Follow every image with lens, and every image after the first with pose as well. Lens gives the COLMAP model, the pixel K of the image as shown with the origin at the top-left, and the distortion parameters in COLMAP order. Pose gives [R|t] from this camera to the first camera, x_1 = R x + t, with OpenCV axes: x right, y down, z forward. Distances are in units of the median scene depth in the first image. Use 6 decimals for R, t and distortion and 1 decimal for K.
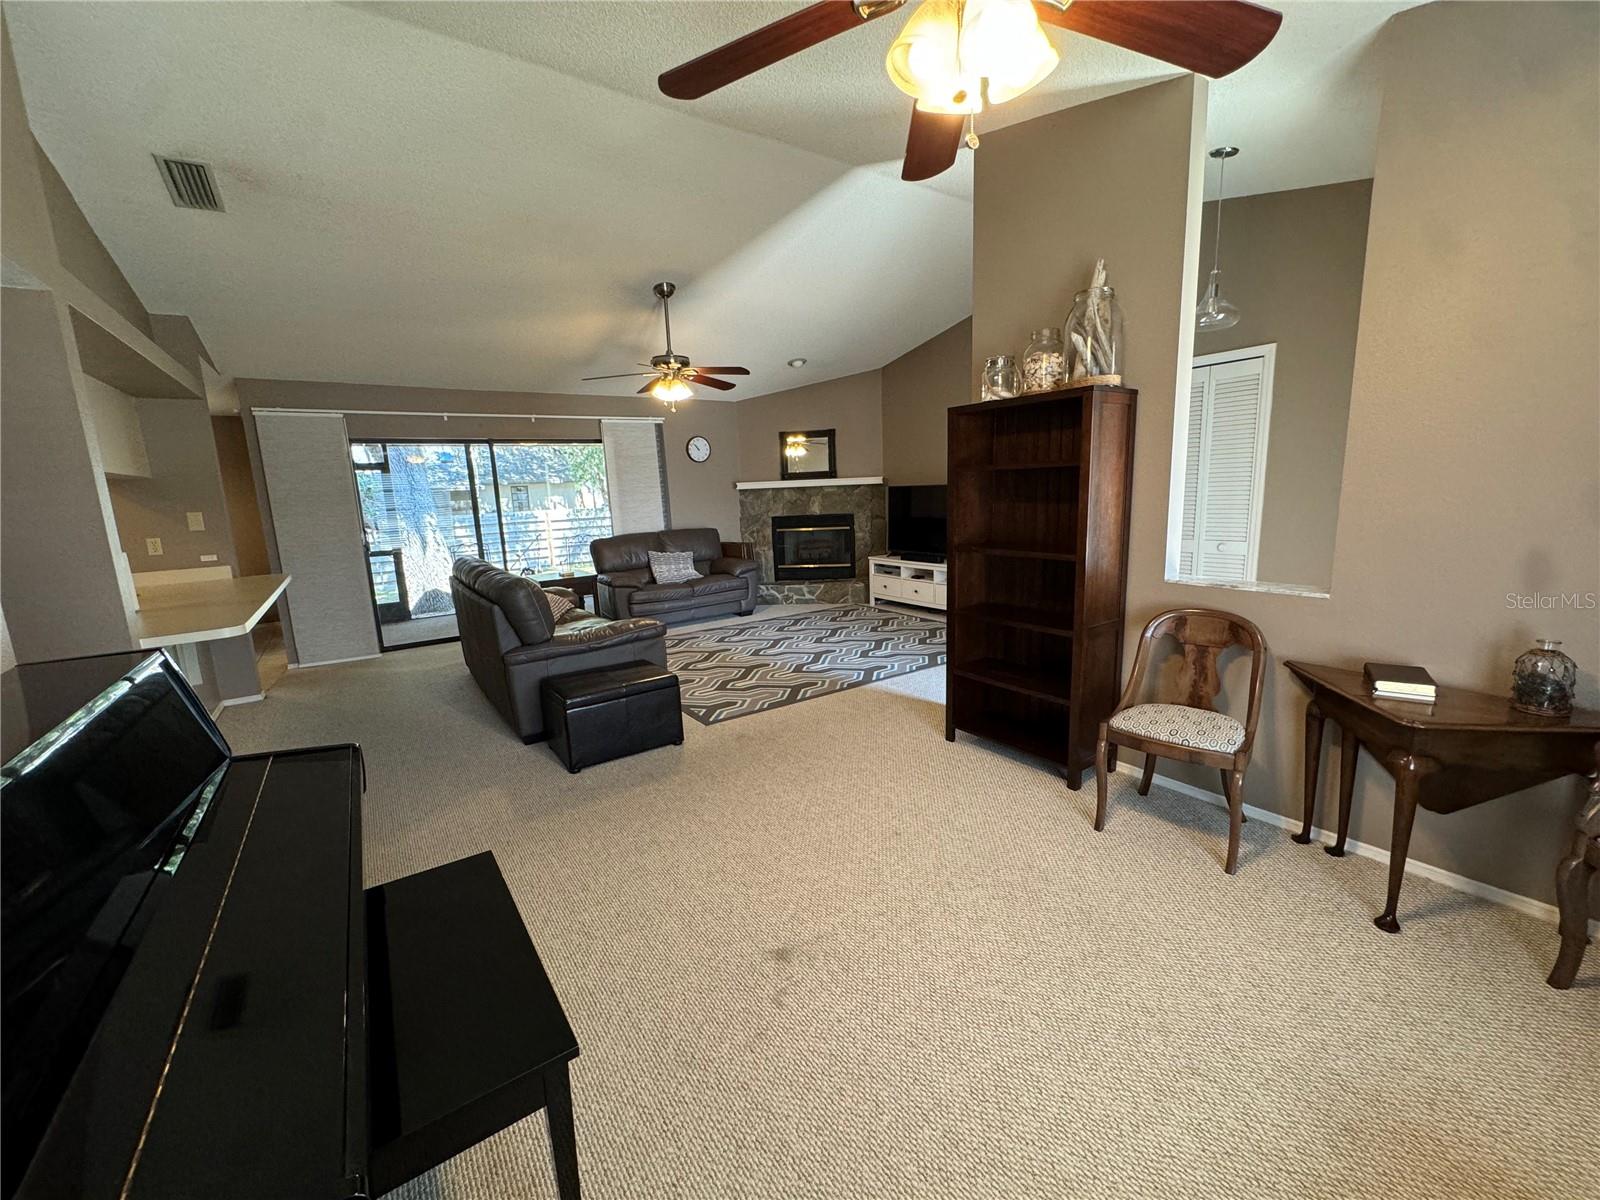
lens RADIAL K [[639.1, 0, 800.0], [0, 639.1, 600.0], [0, 0, 1]] dist [-0.000652, -0.000097]
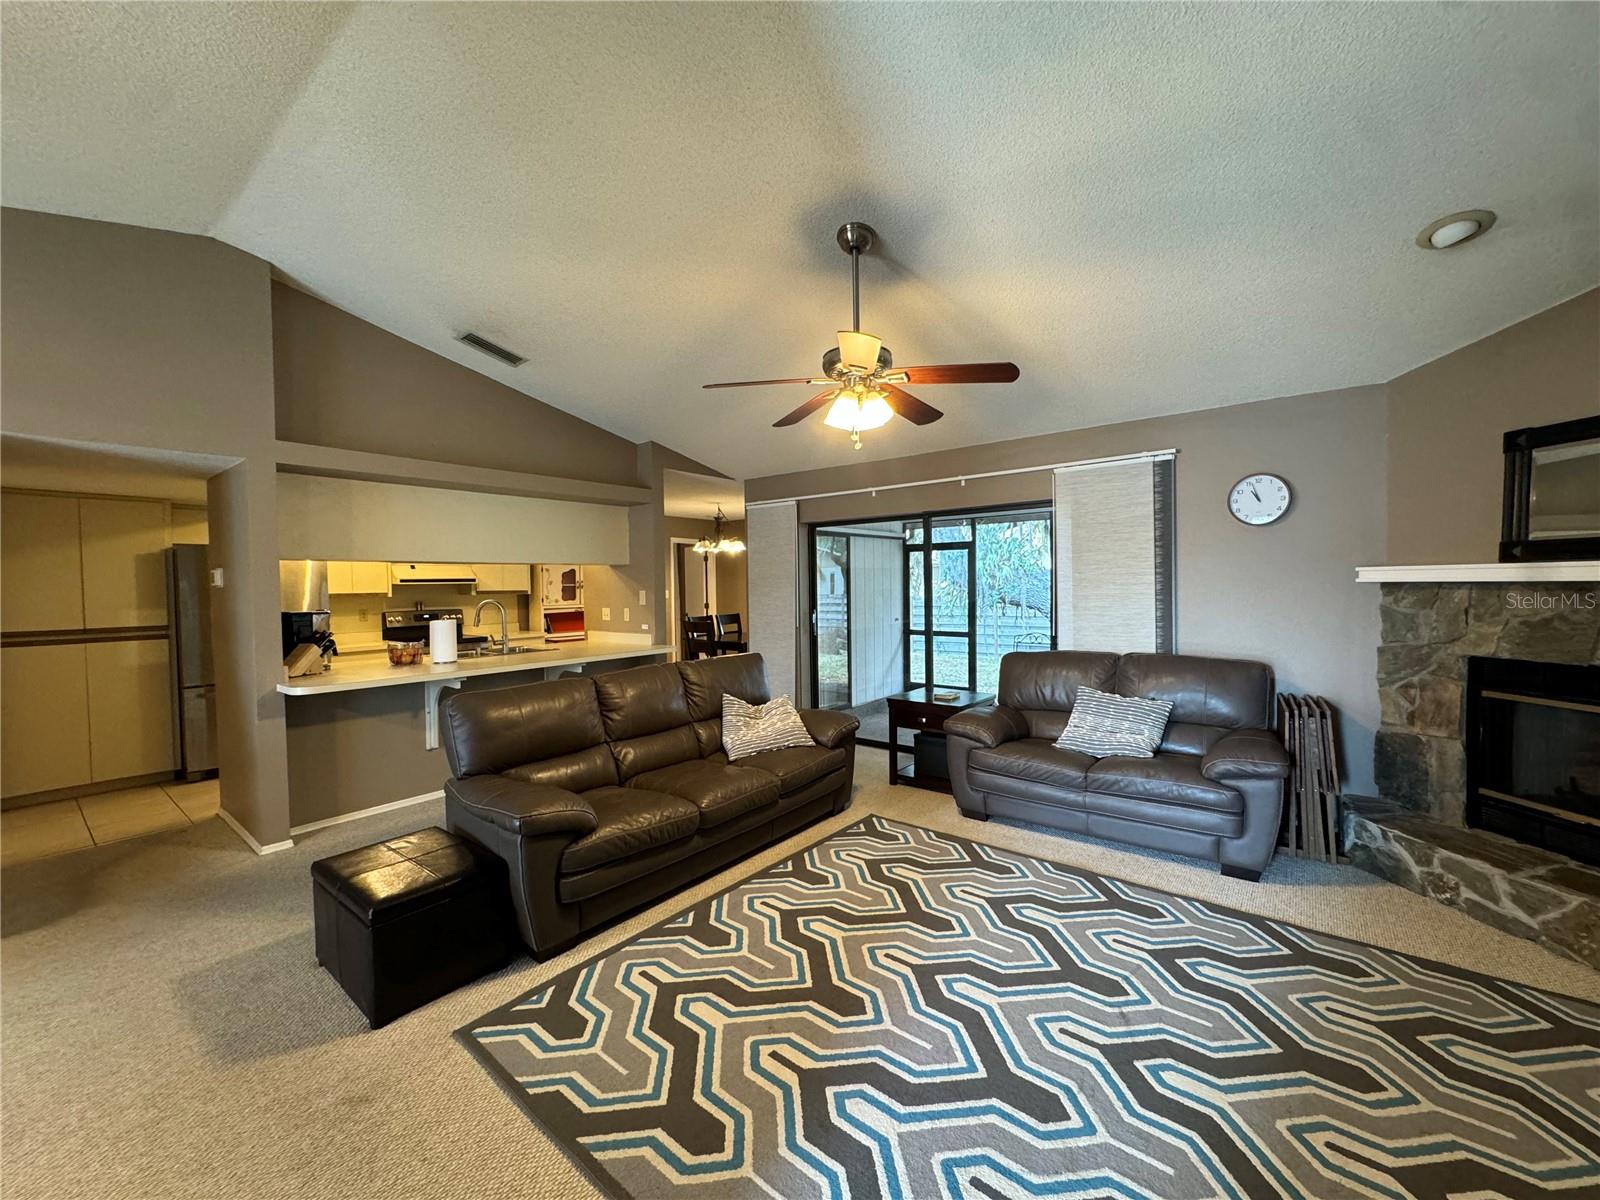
lens RADIAL K [[639.1, 0, 800.0], [0, 639.1, 600.0], [0, 0, 1]] dist [-0.000652, -0.000097]
pose [[0.284788, 0.059469, -0.956744, 0.225433], [-0.163368, 0.986484, 0.012688, -0.113903], [0.944567, 0.152688, 0.290654, 0.564531]]
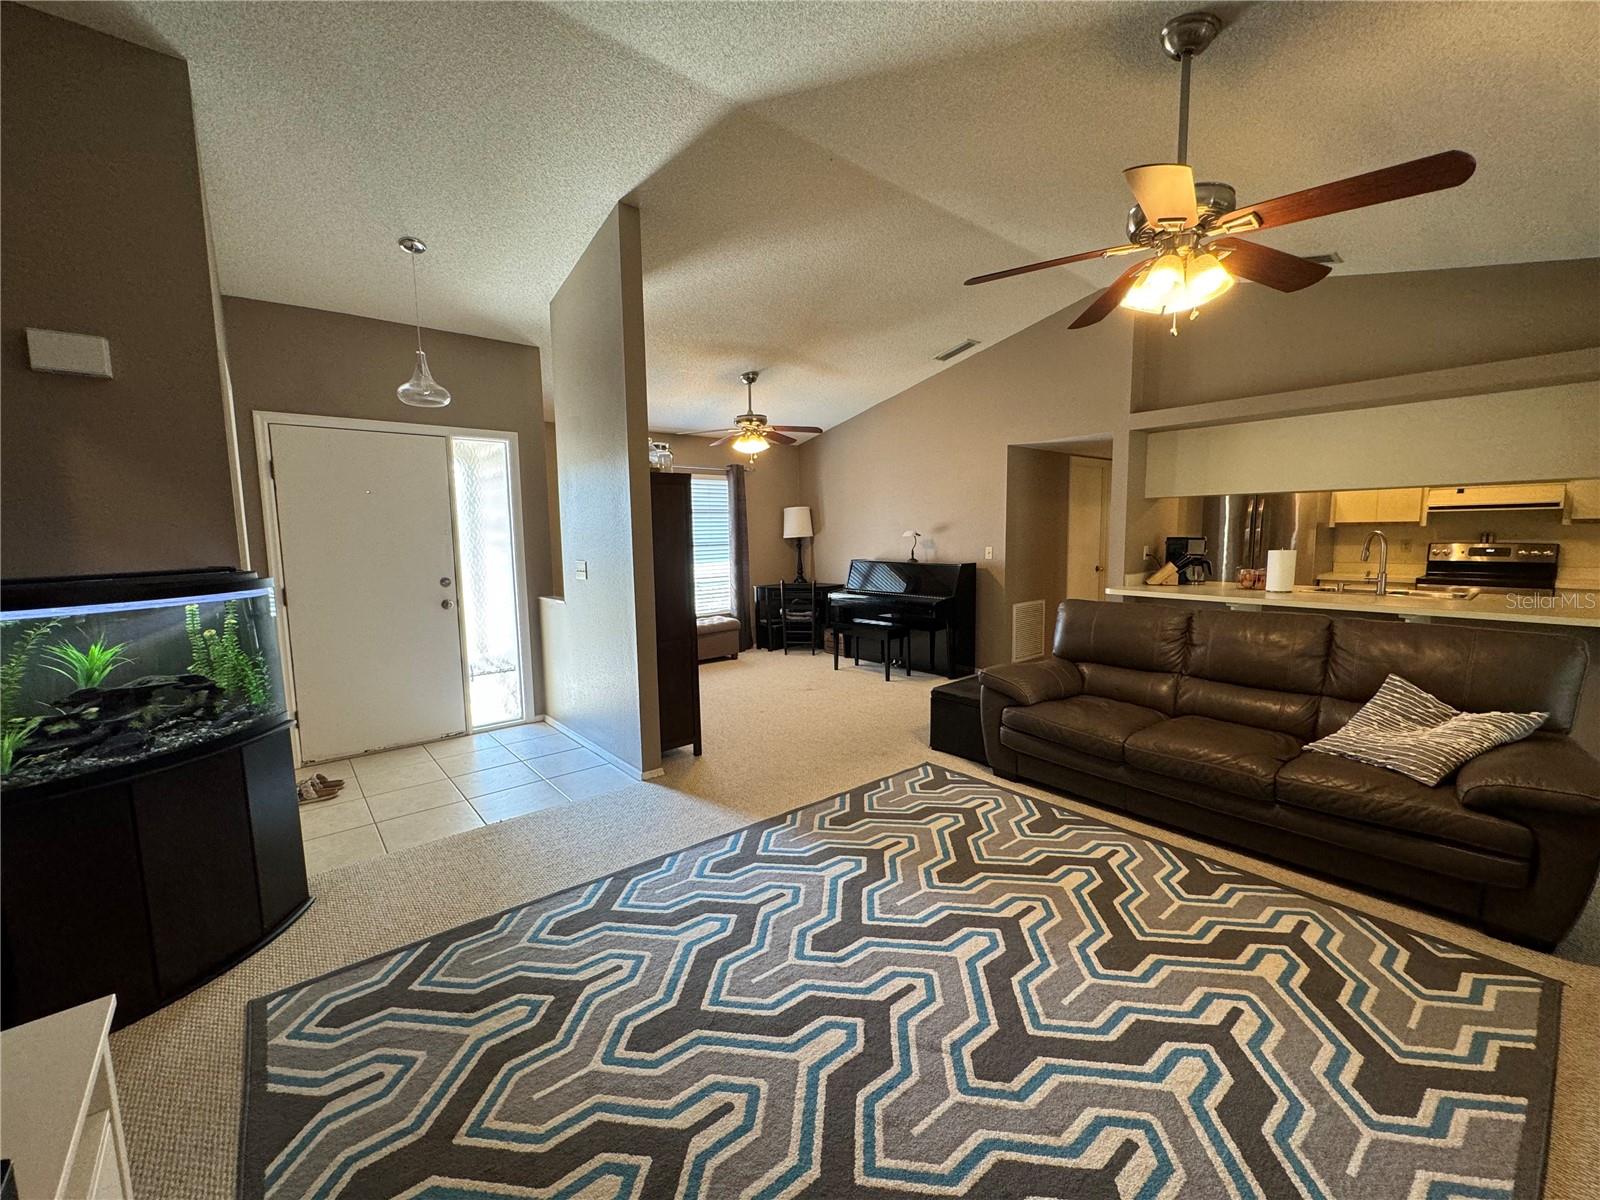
lens RADIAL K [[639.1, 0, 800.0], [0, 639.1, 600.0], [0, 0, 1]] dist [-0.000652, -0.000097]
pose [[-0.994716, 0.062628, -0.081355, 0.061979], [0.037299, 0.958700, 0.281962, -0.177865], [0.095654, 0.277438, -0.955970, 0.988547]]
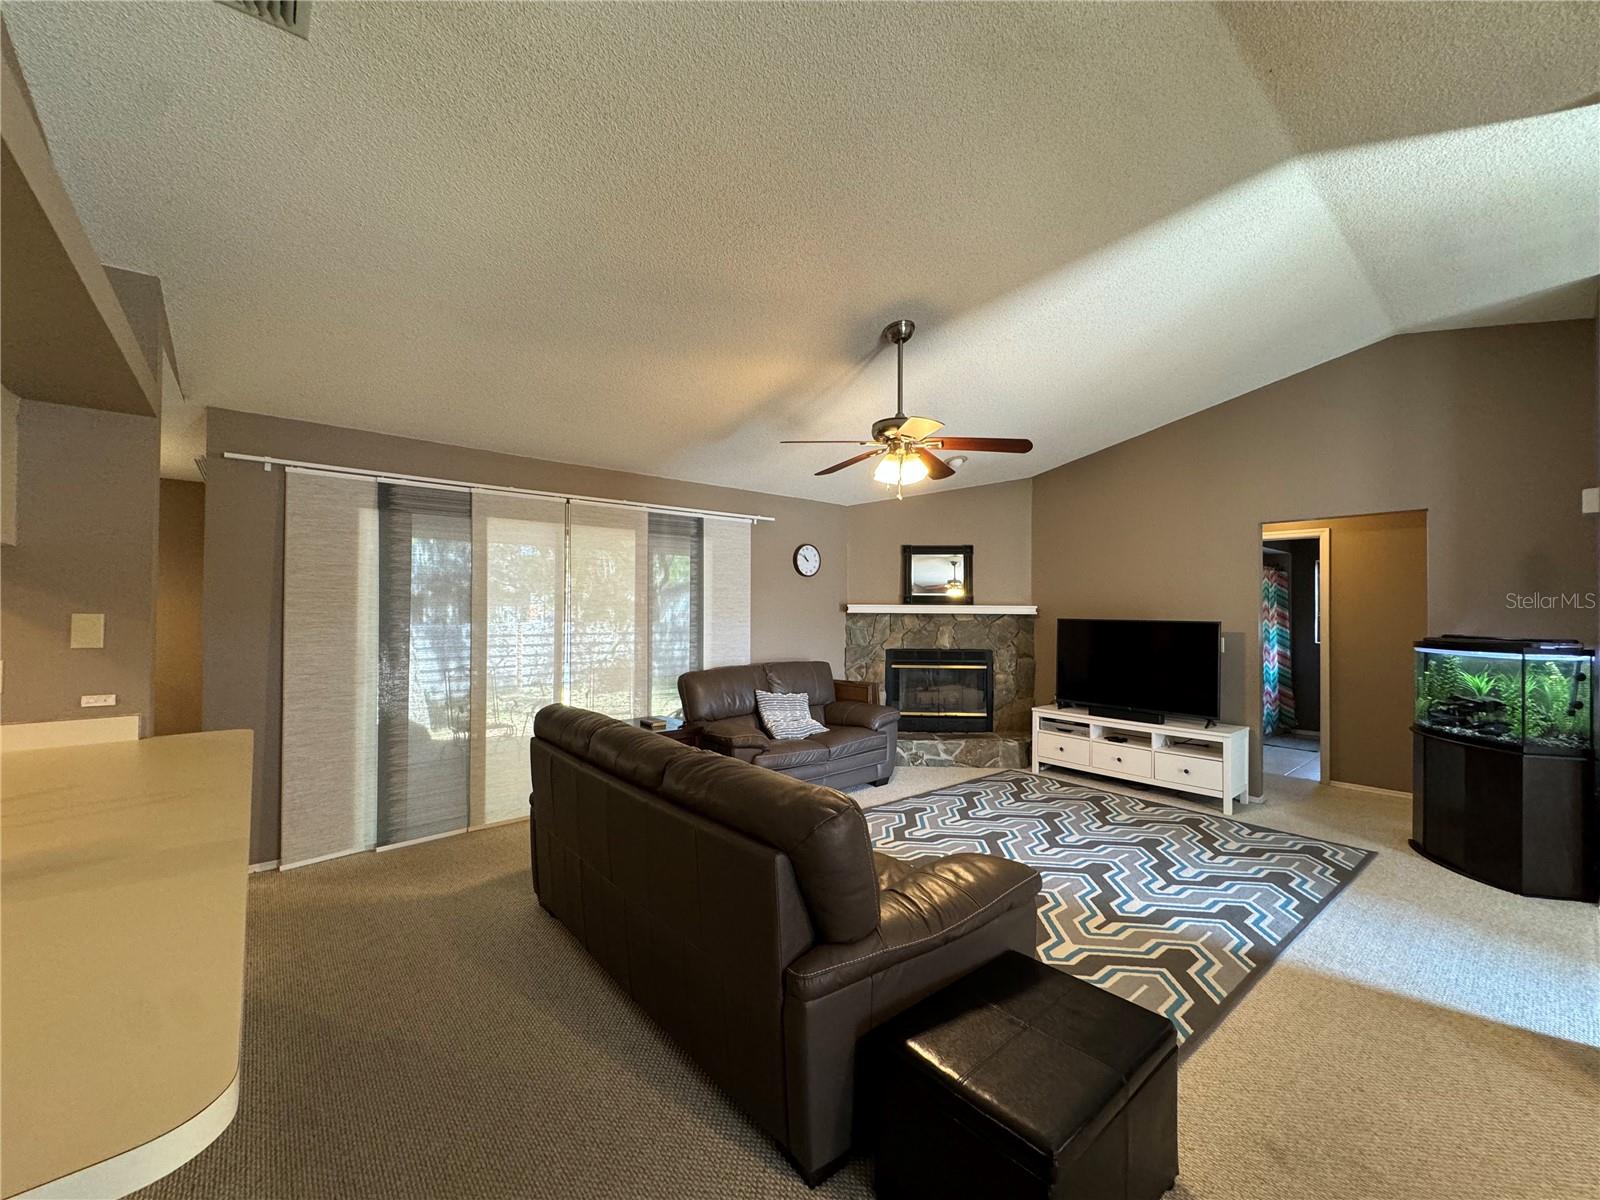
lens RADIAL K [[639.1, 0, 800.0], [0, 639.1, 600.0], [0, 0, 1]] dist [-0.000652, -0.000097]
pose [[0.994465, 0.048853, 0.093018, -0.250097], [-0.030342, 0.981139, -0.190907, -0.039979], [-0.100591, 0.187028, 0.977191, 0.256305]]
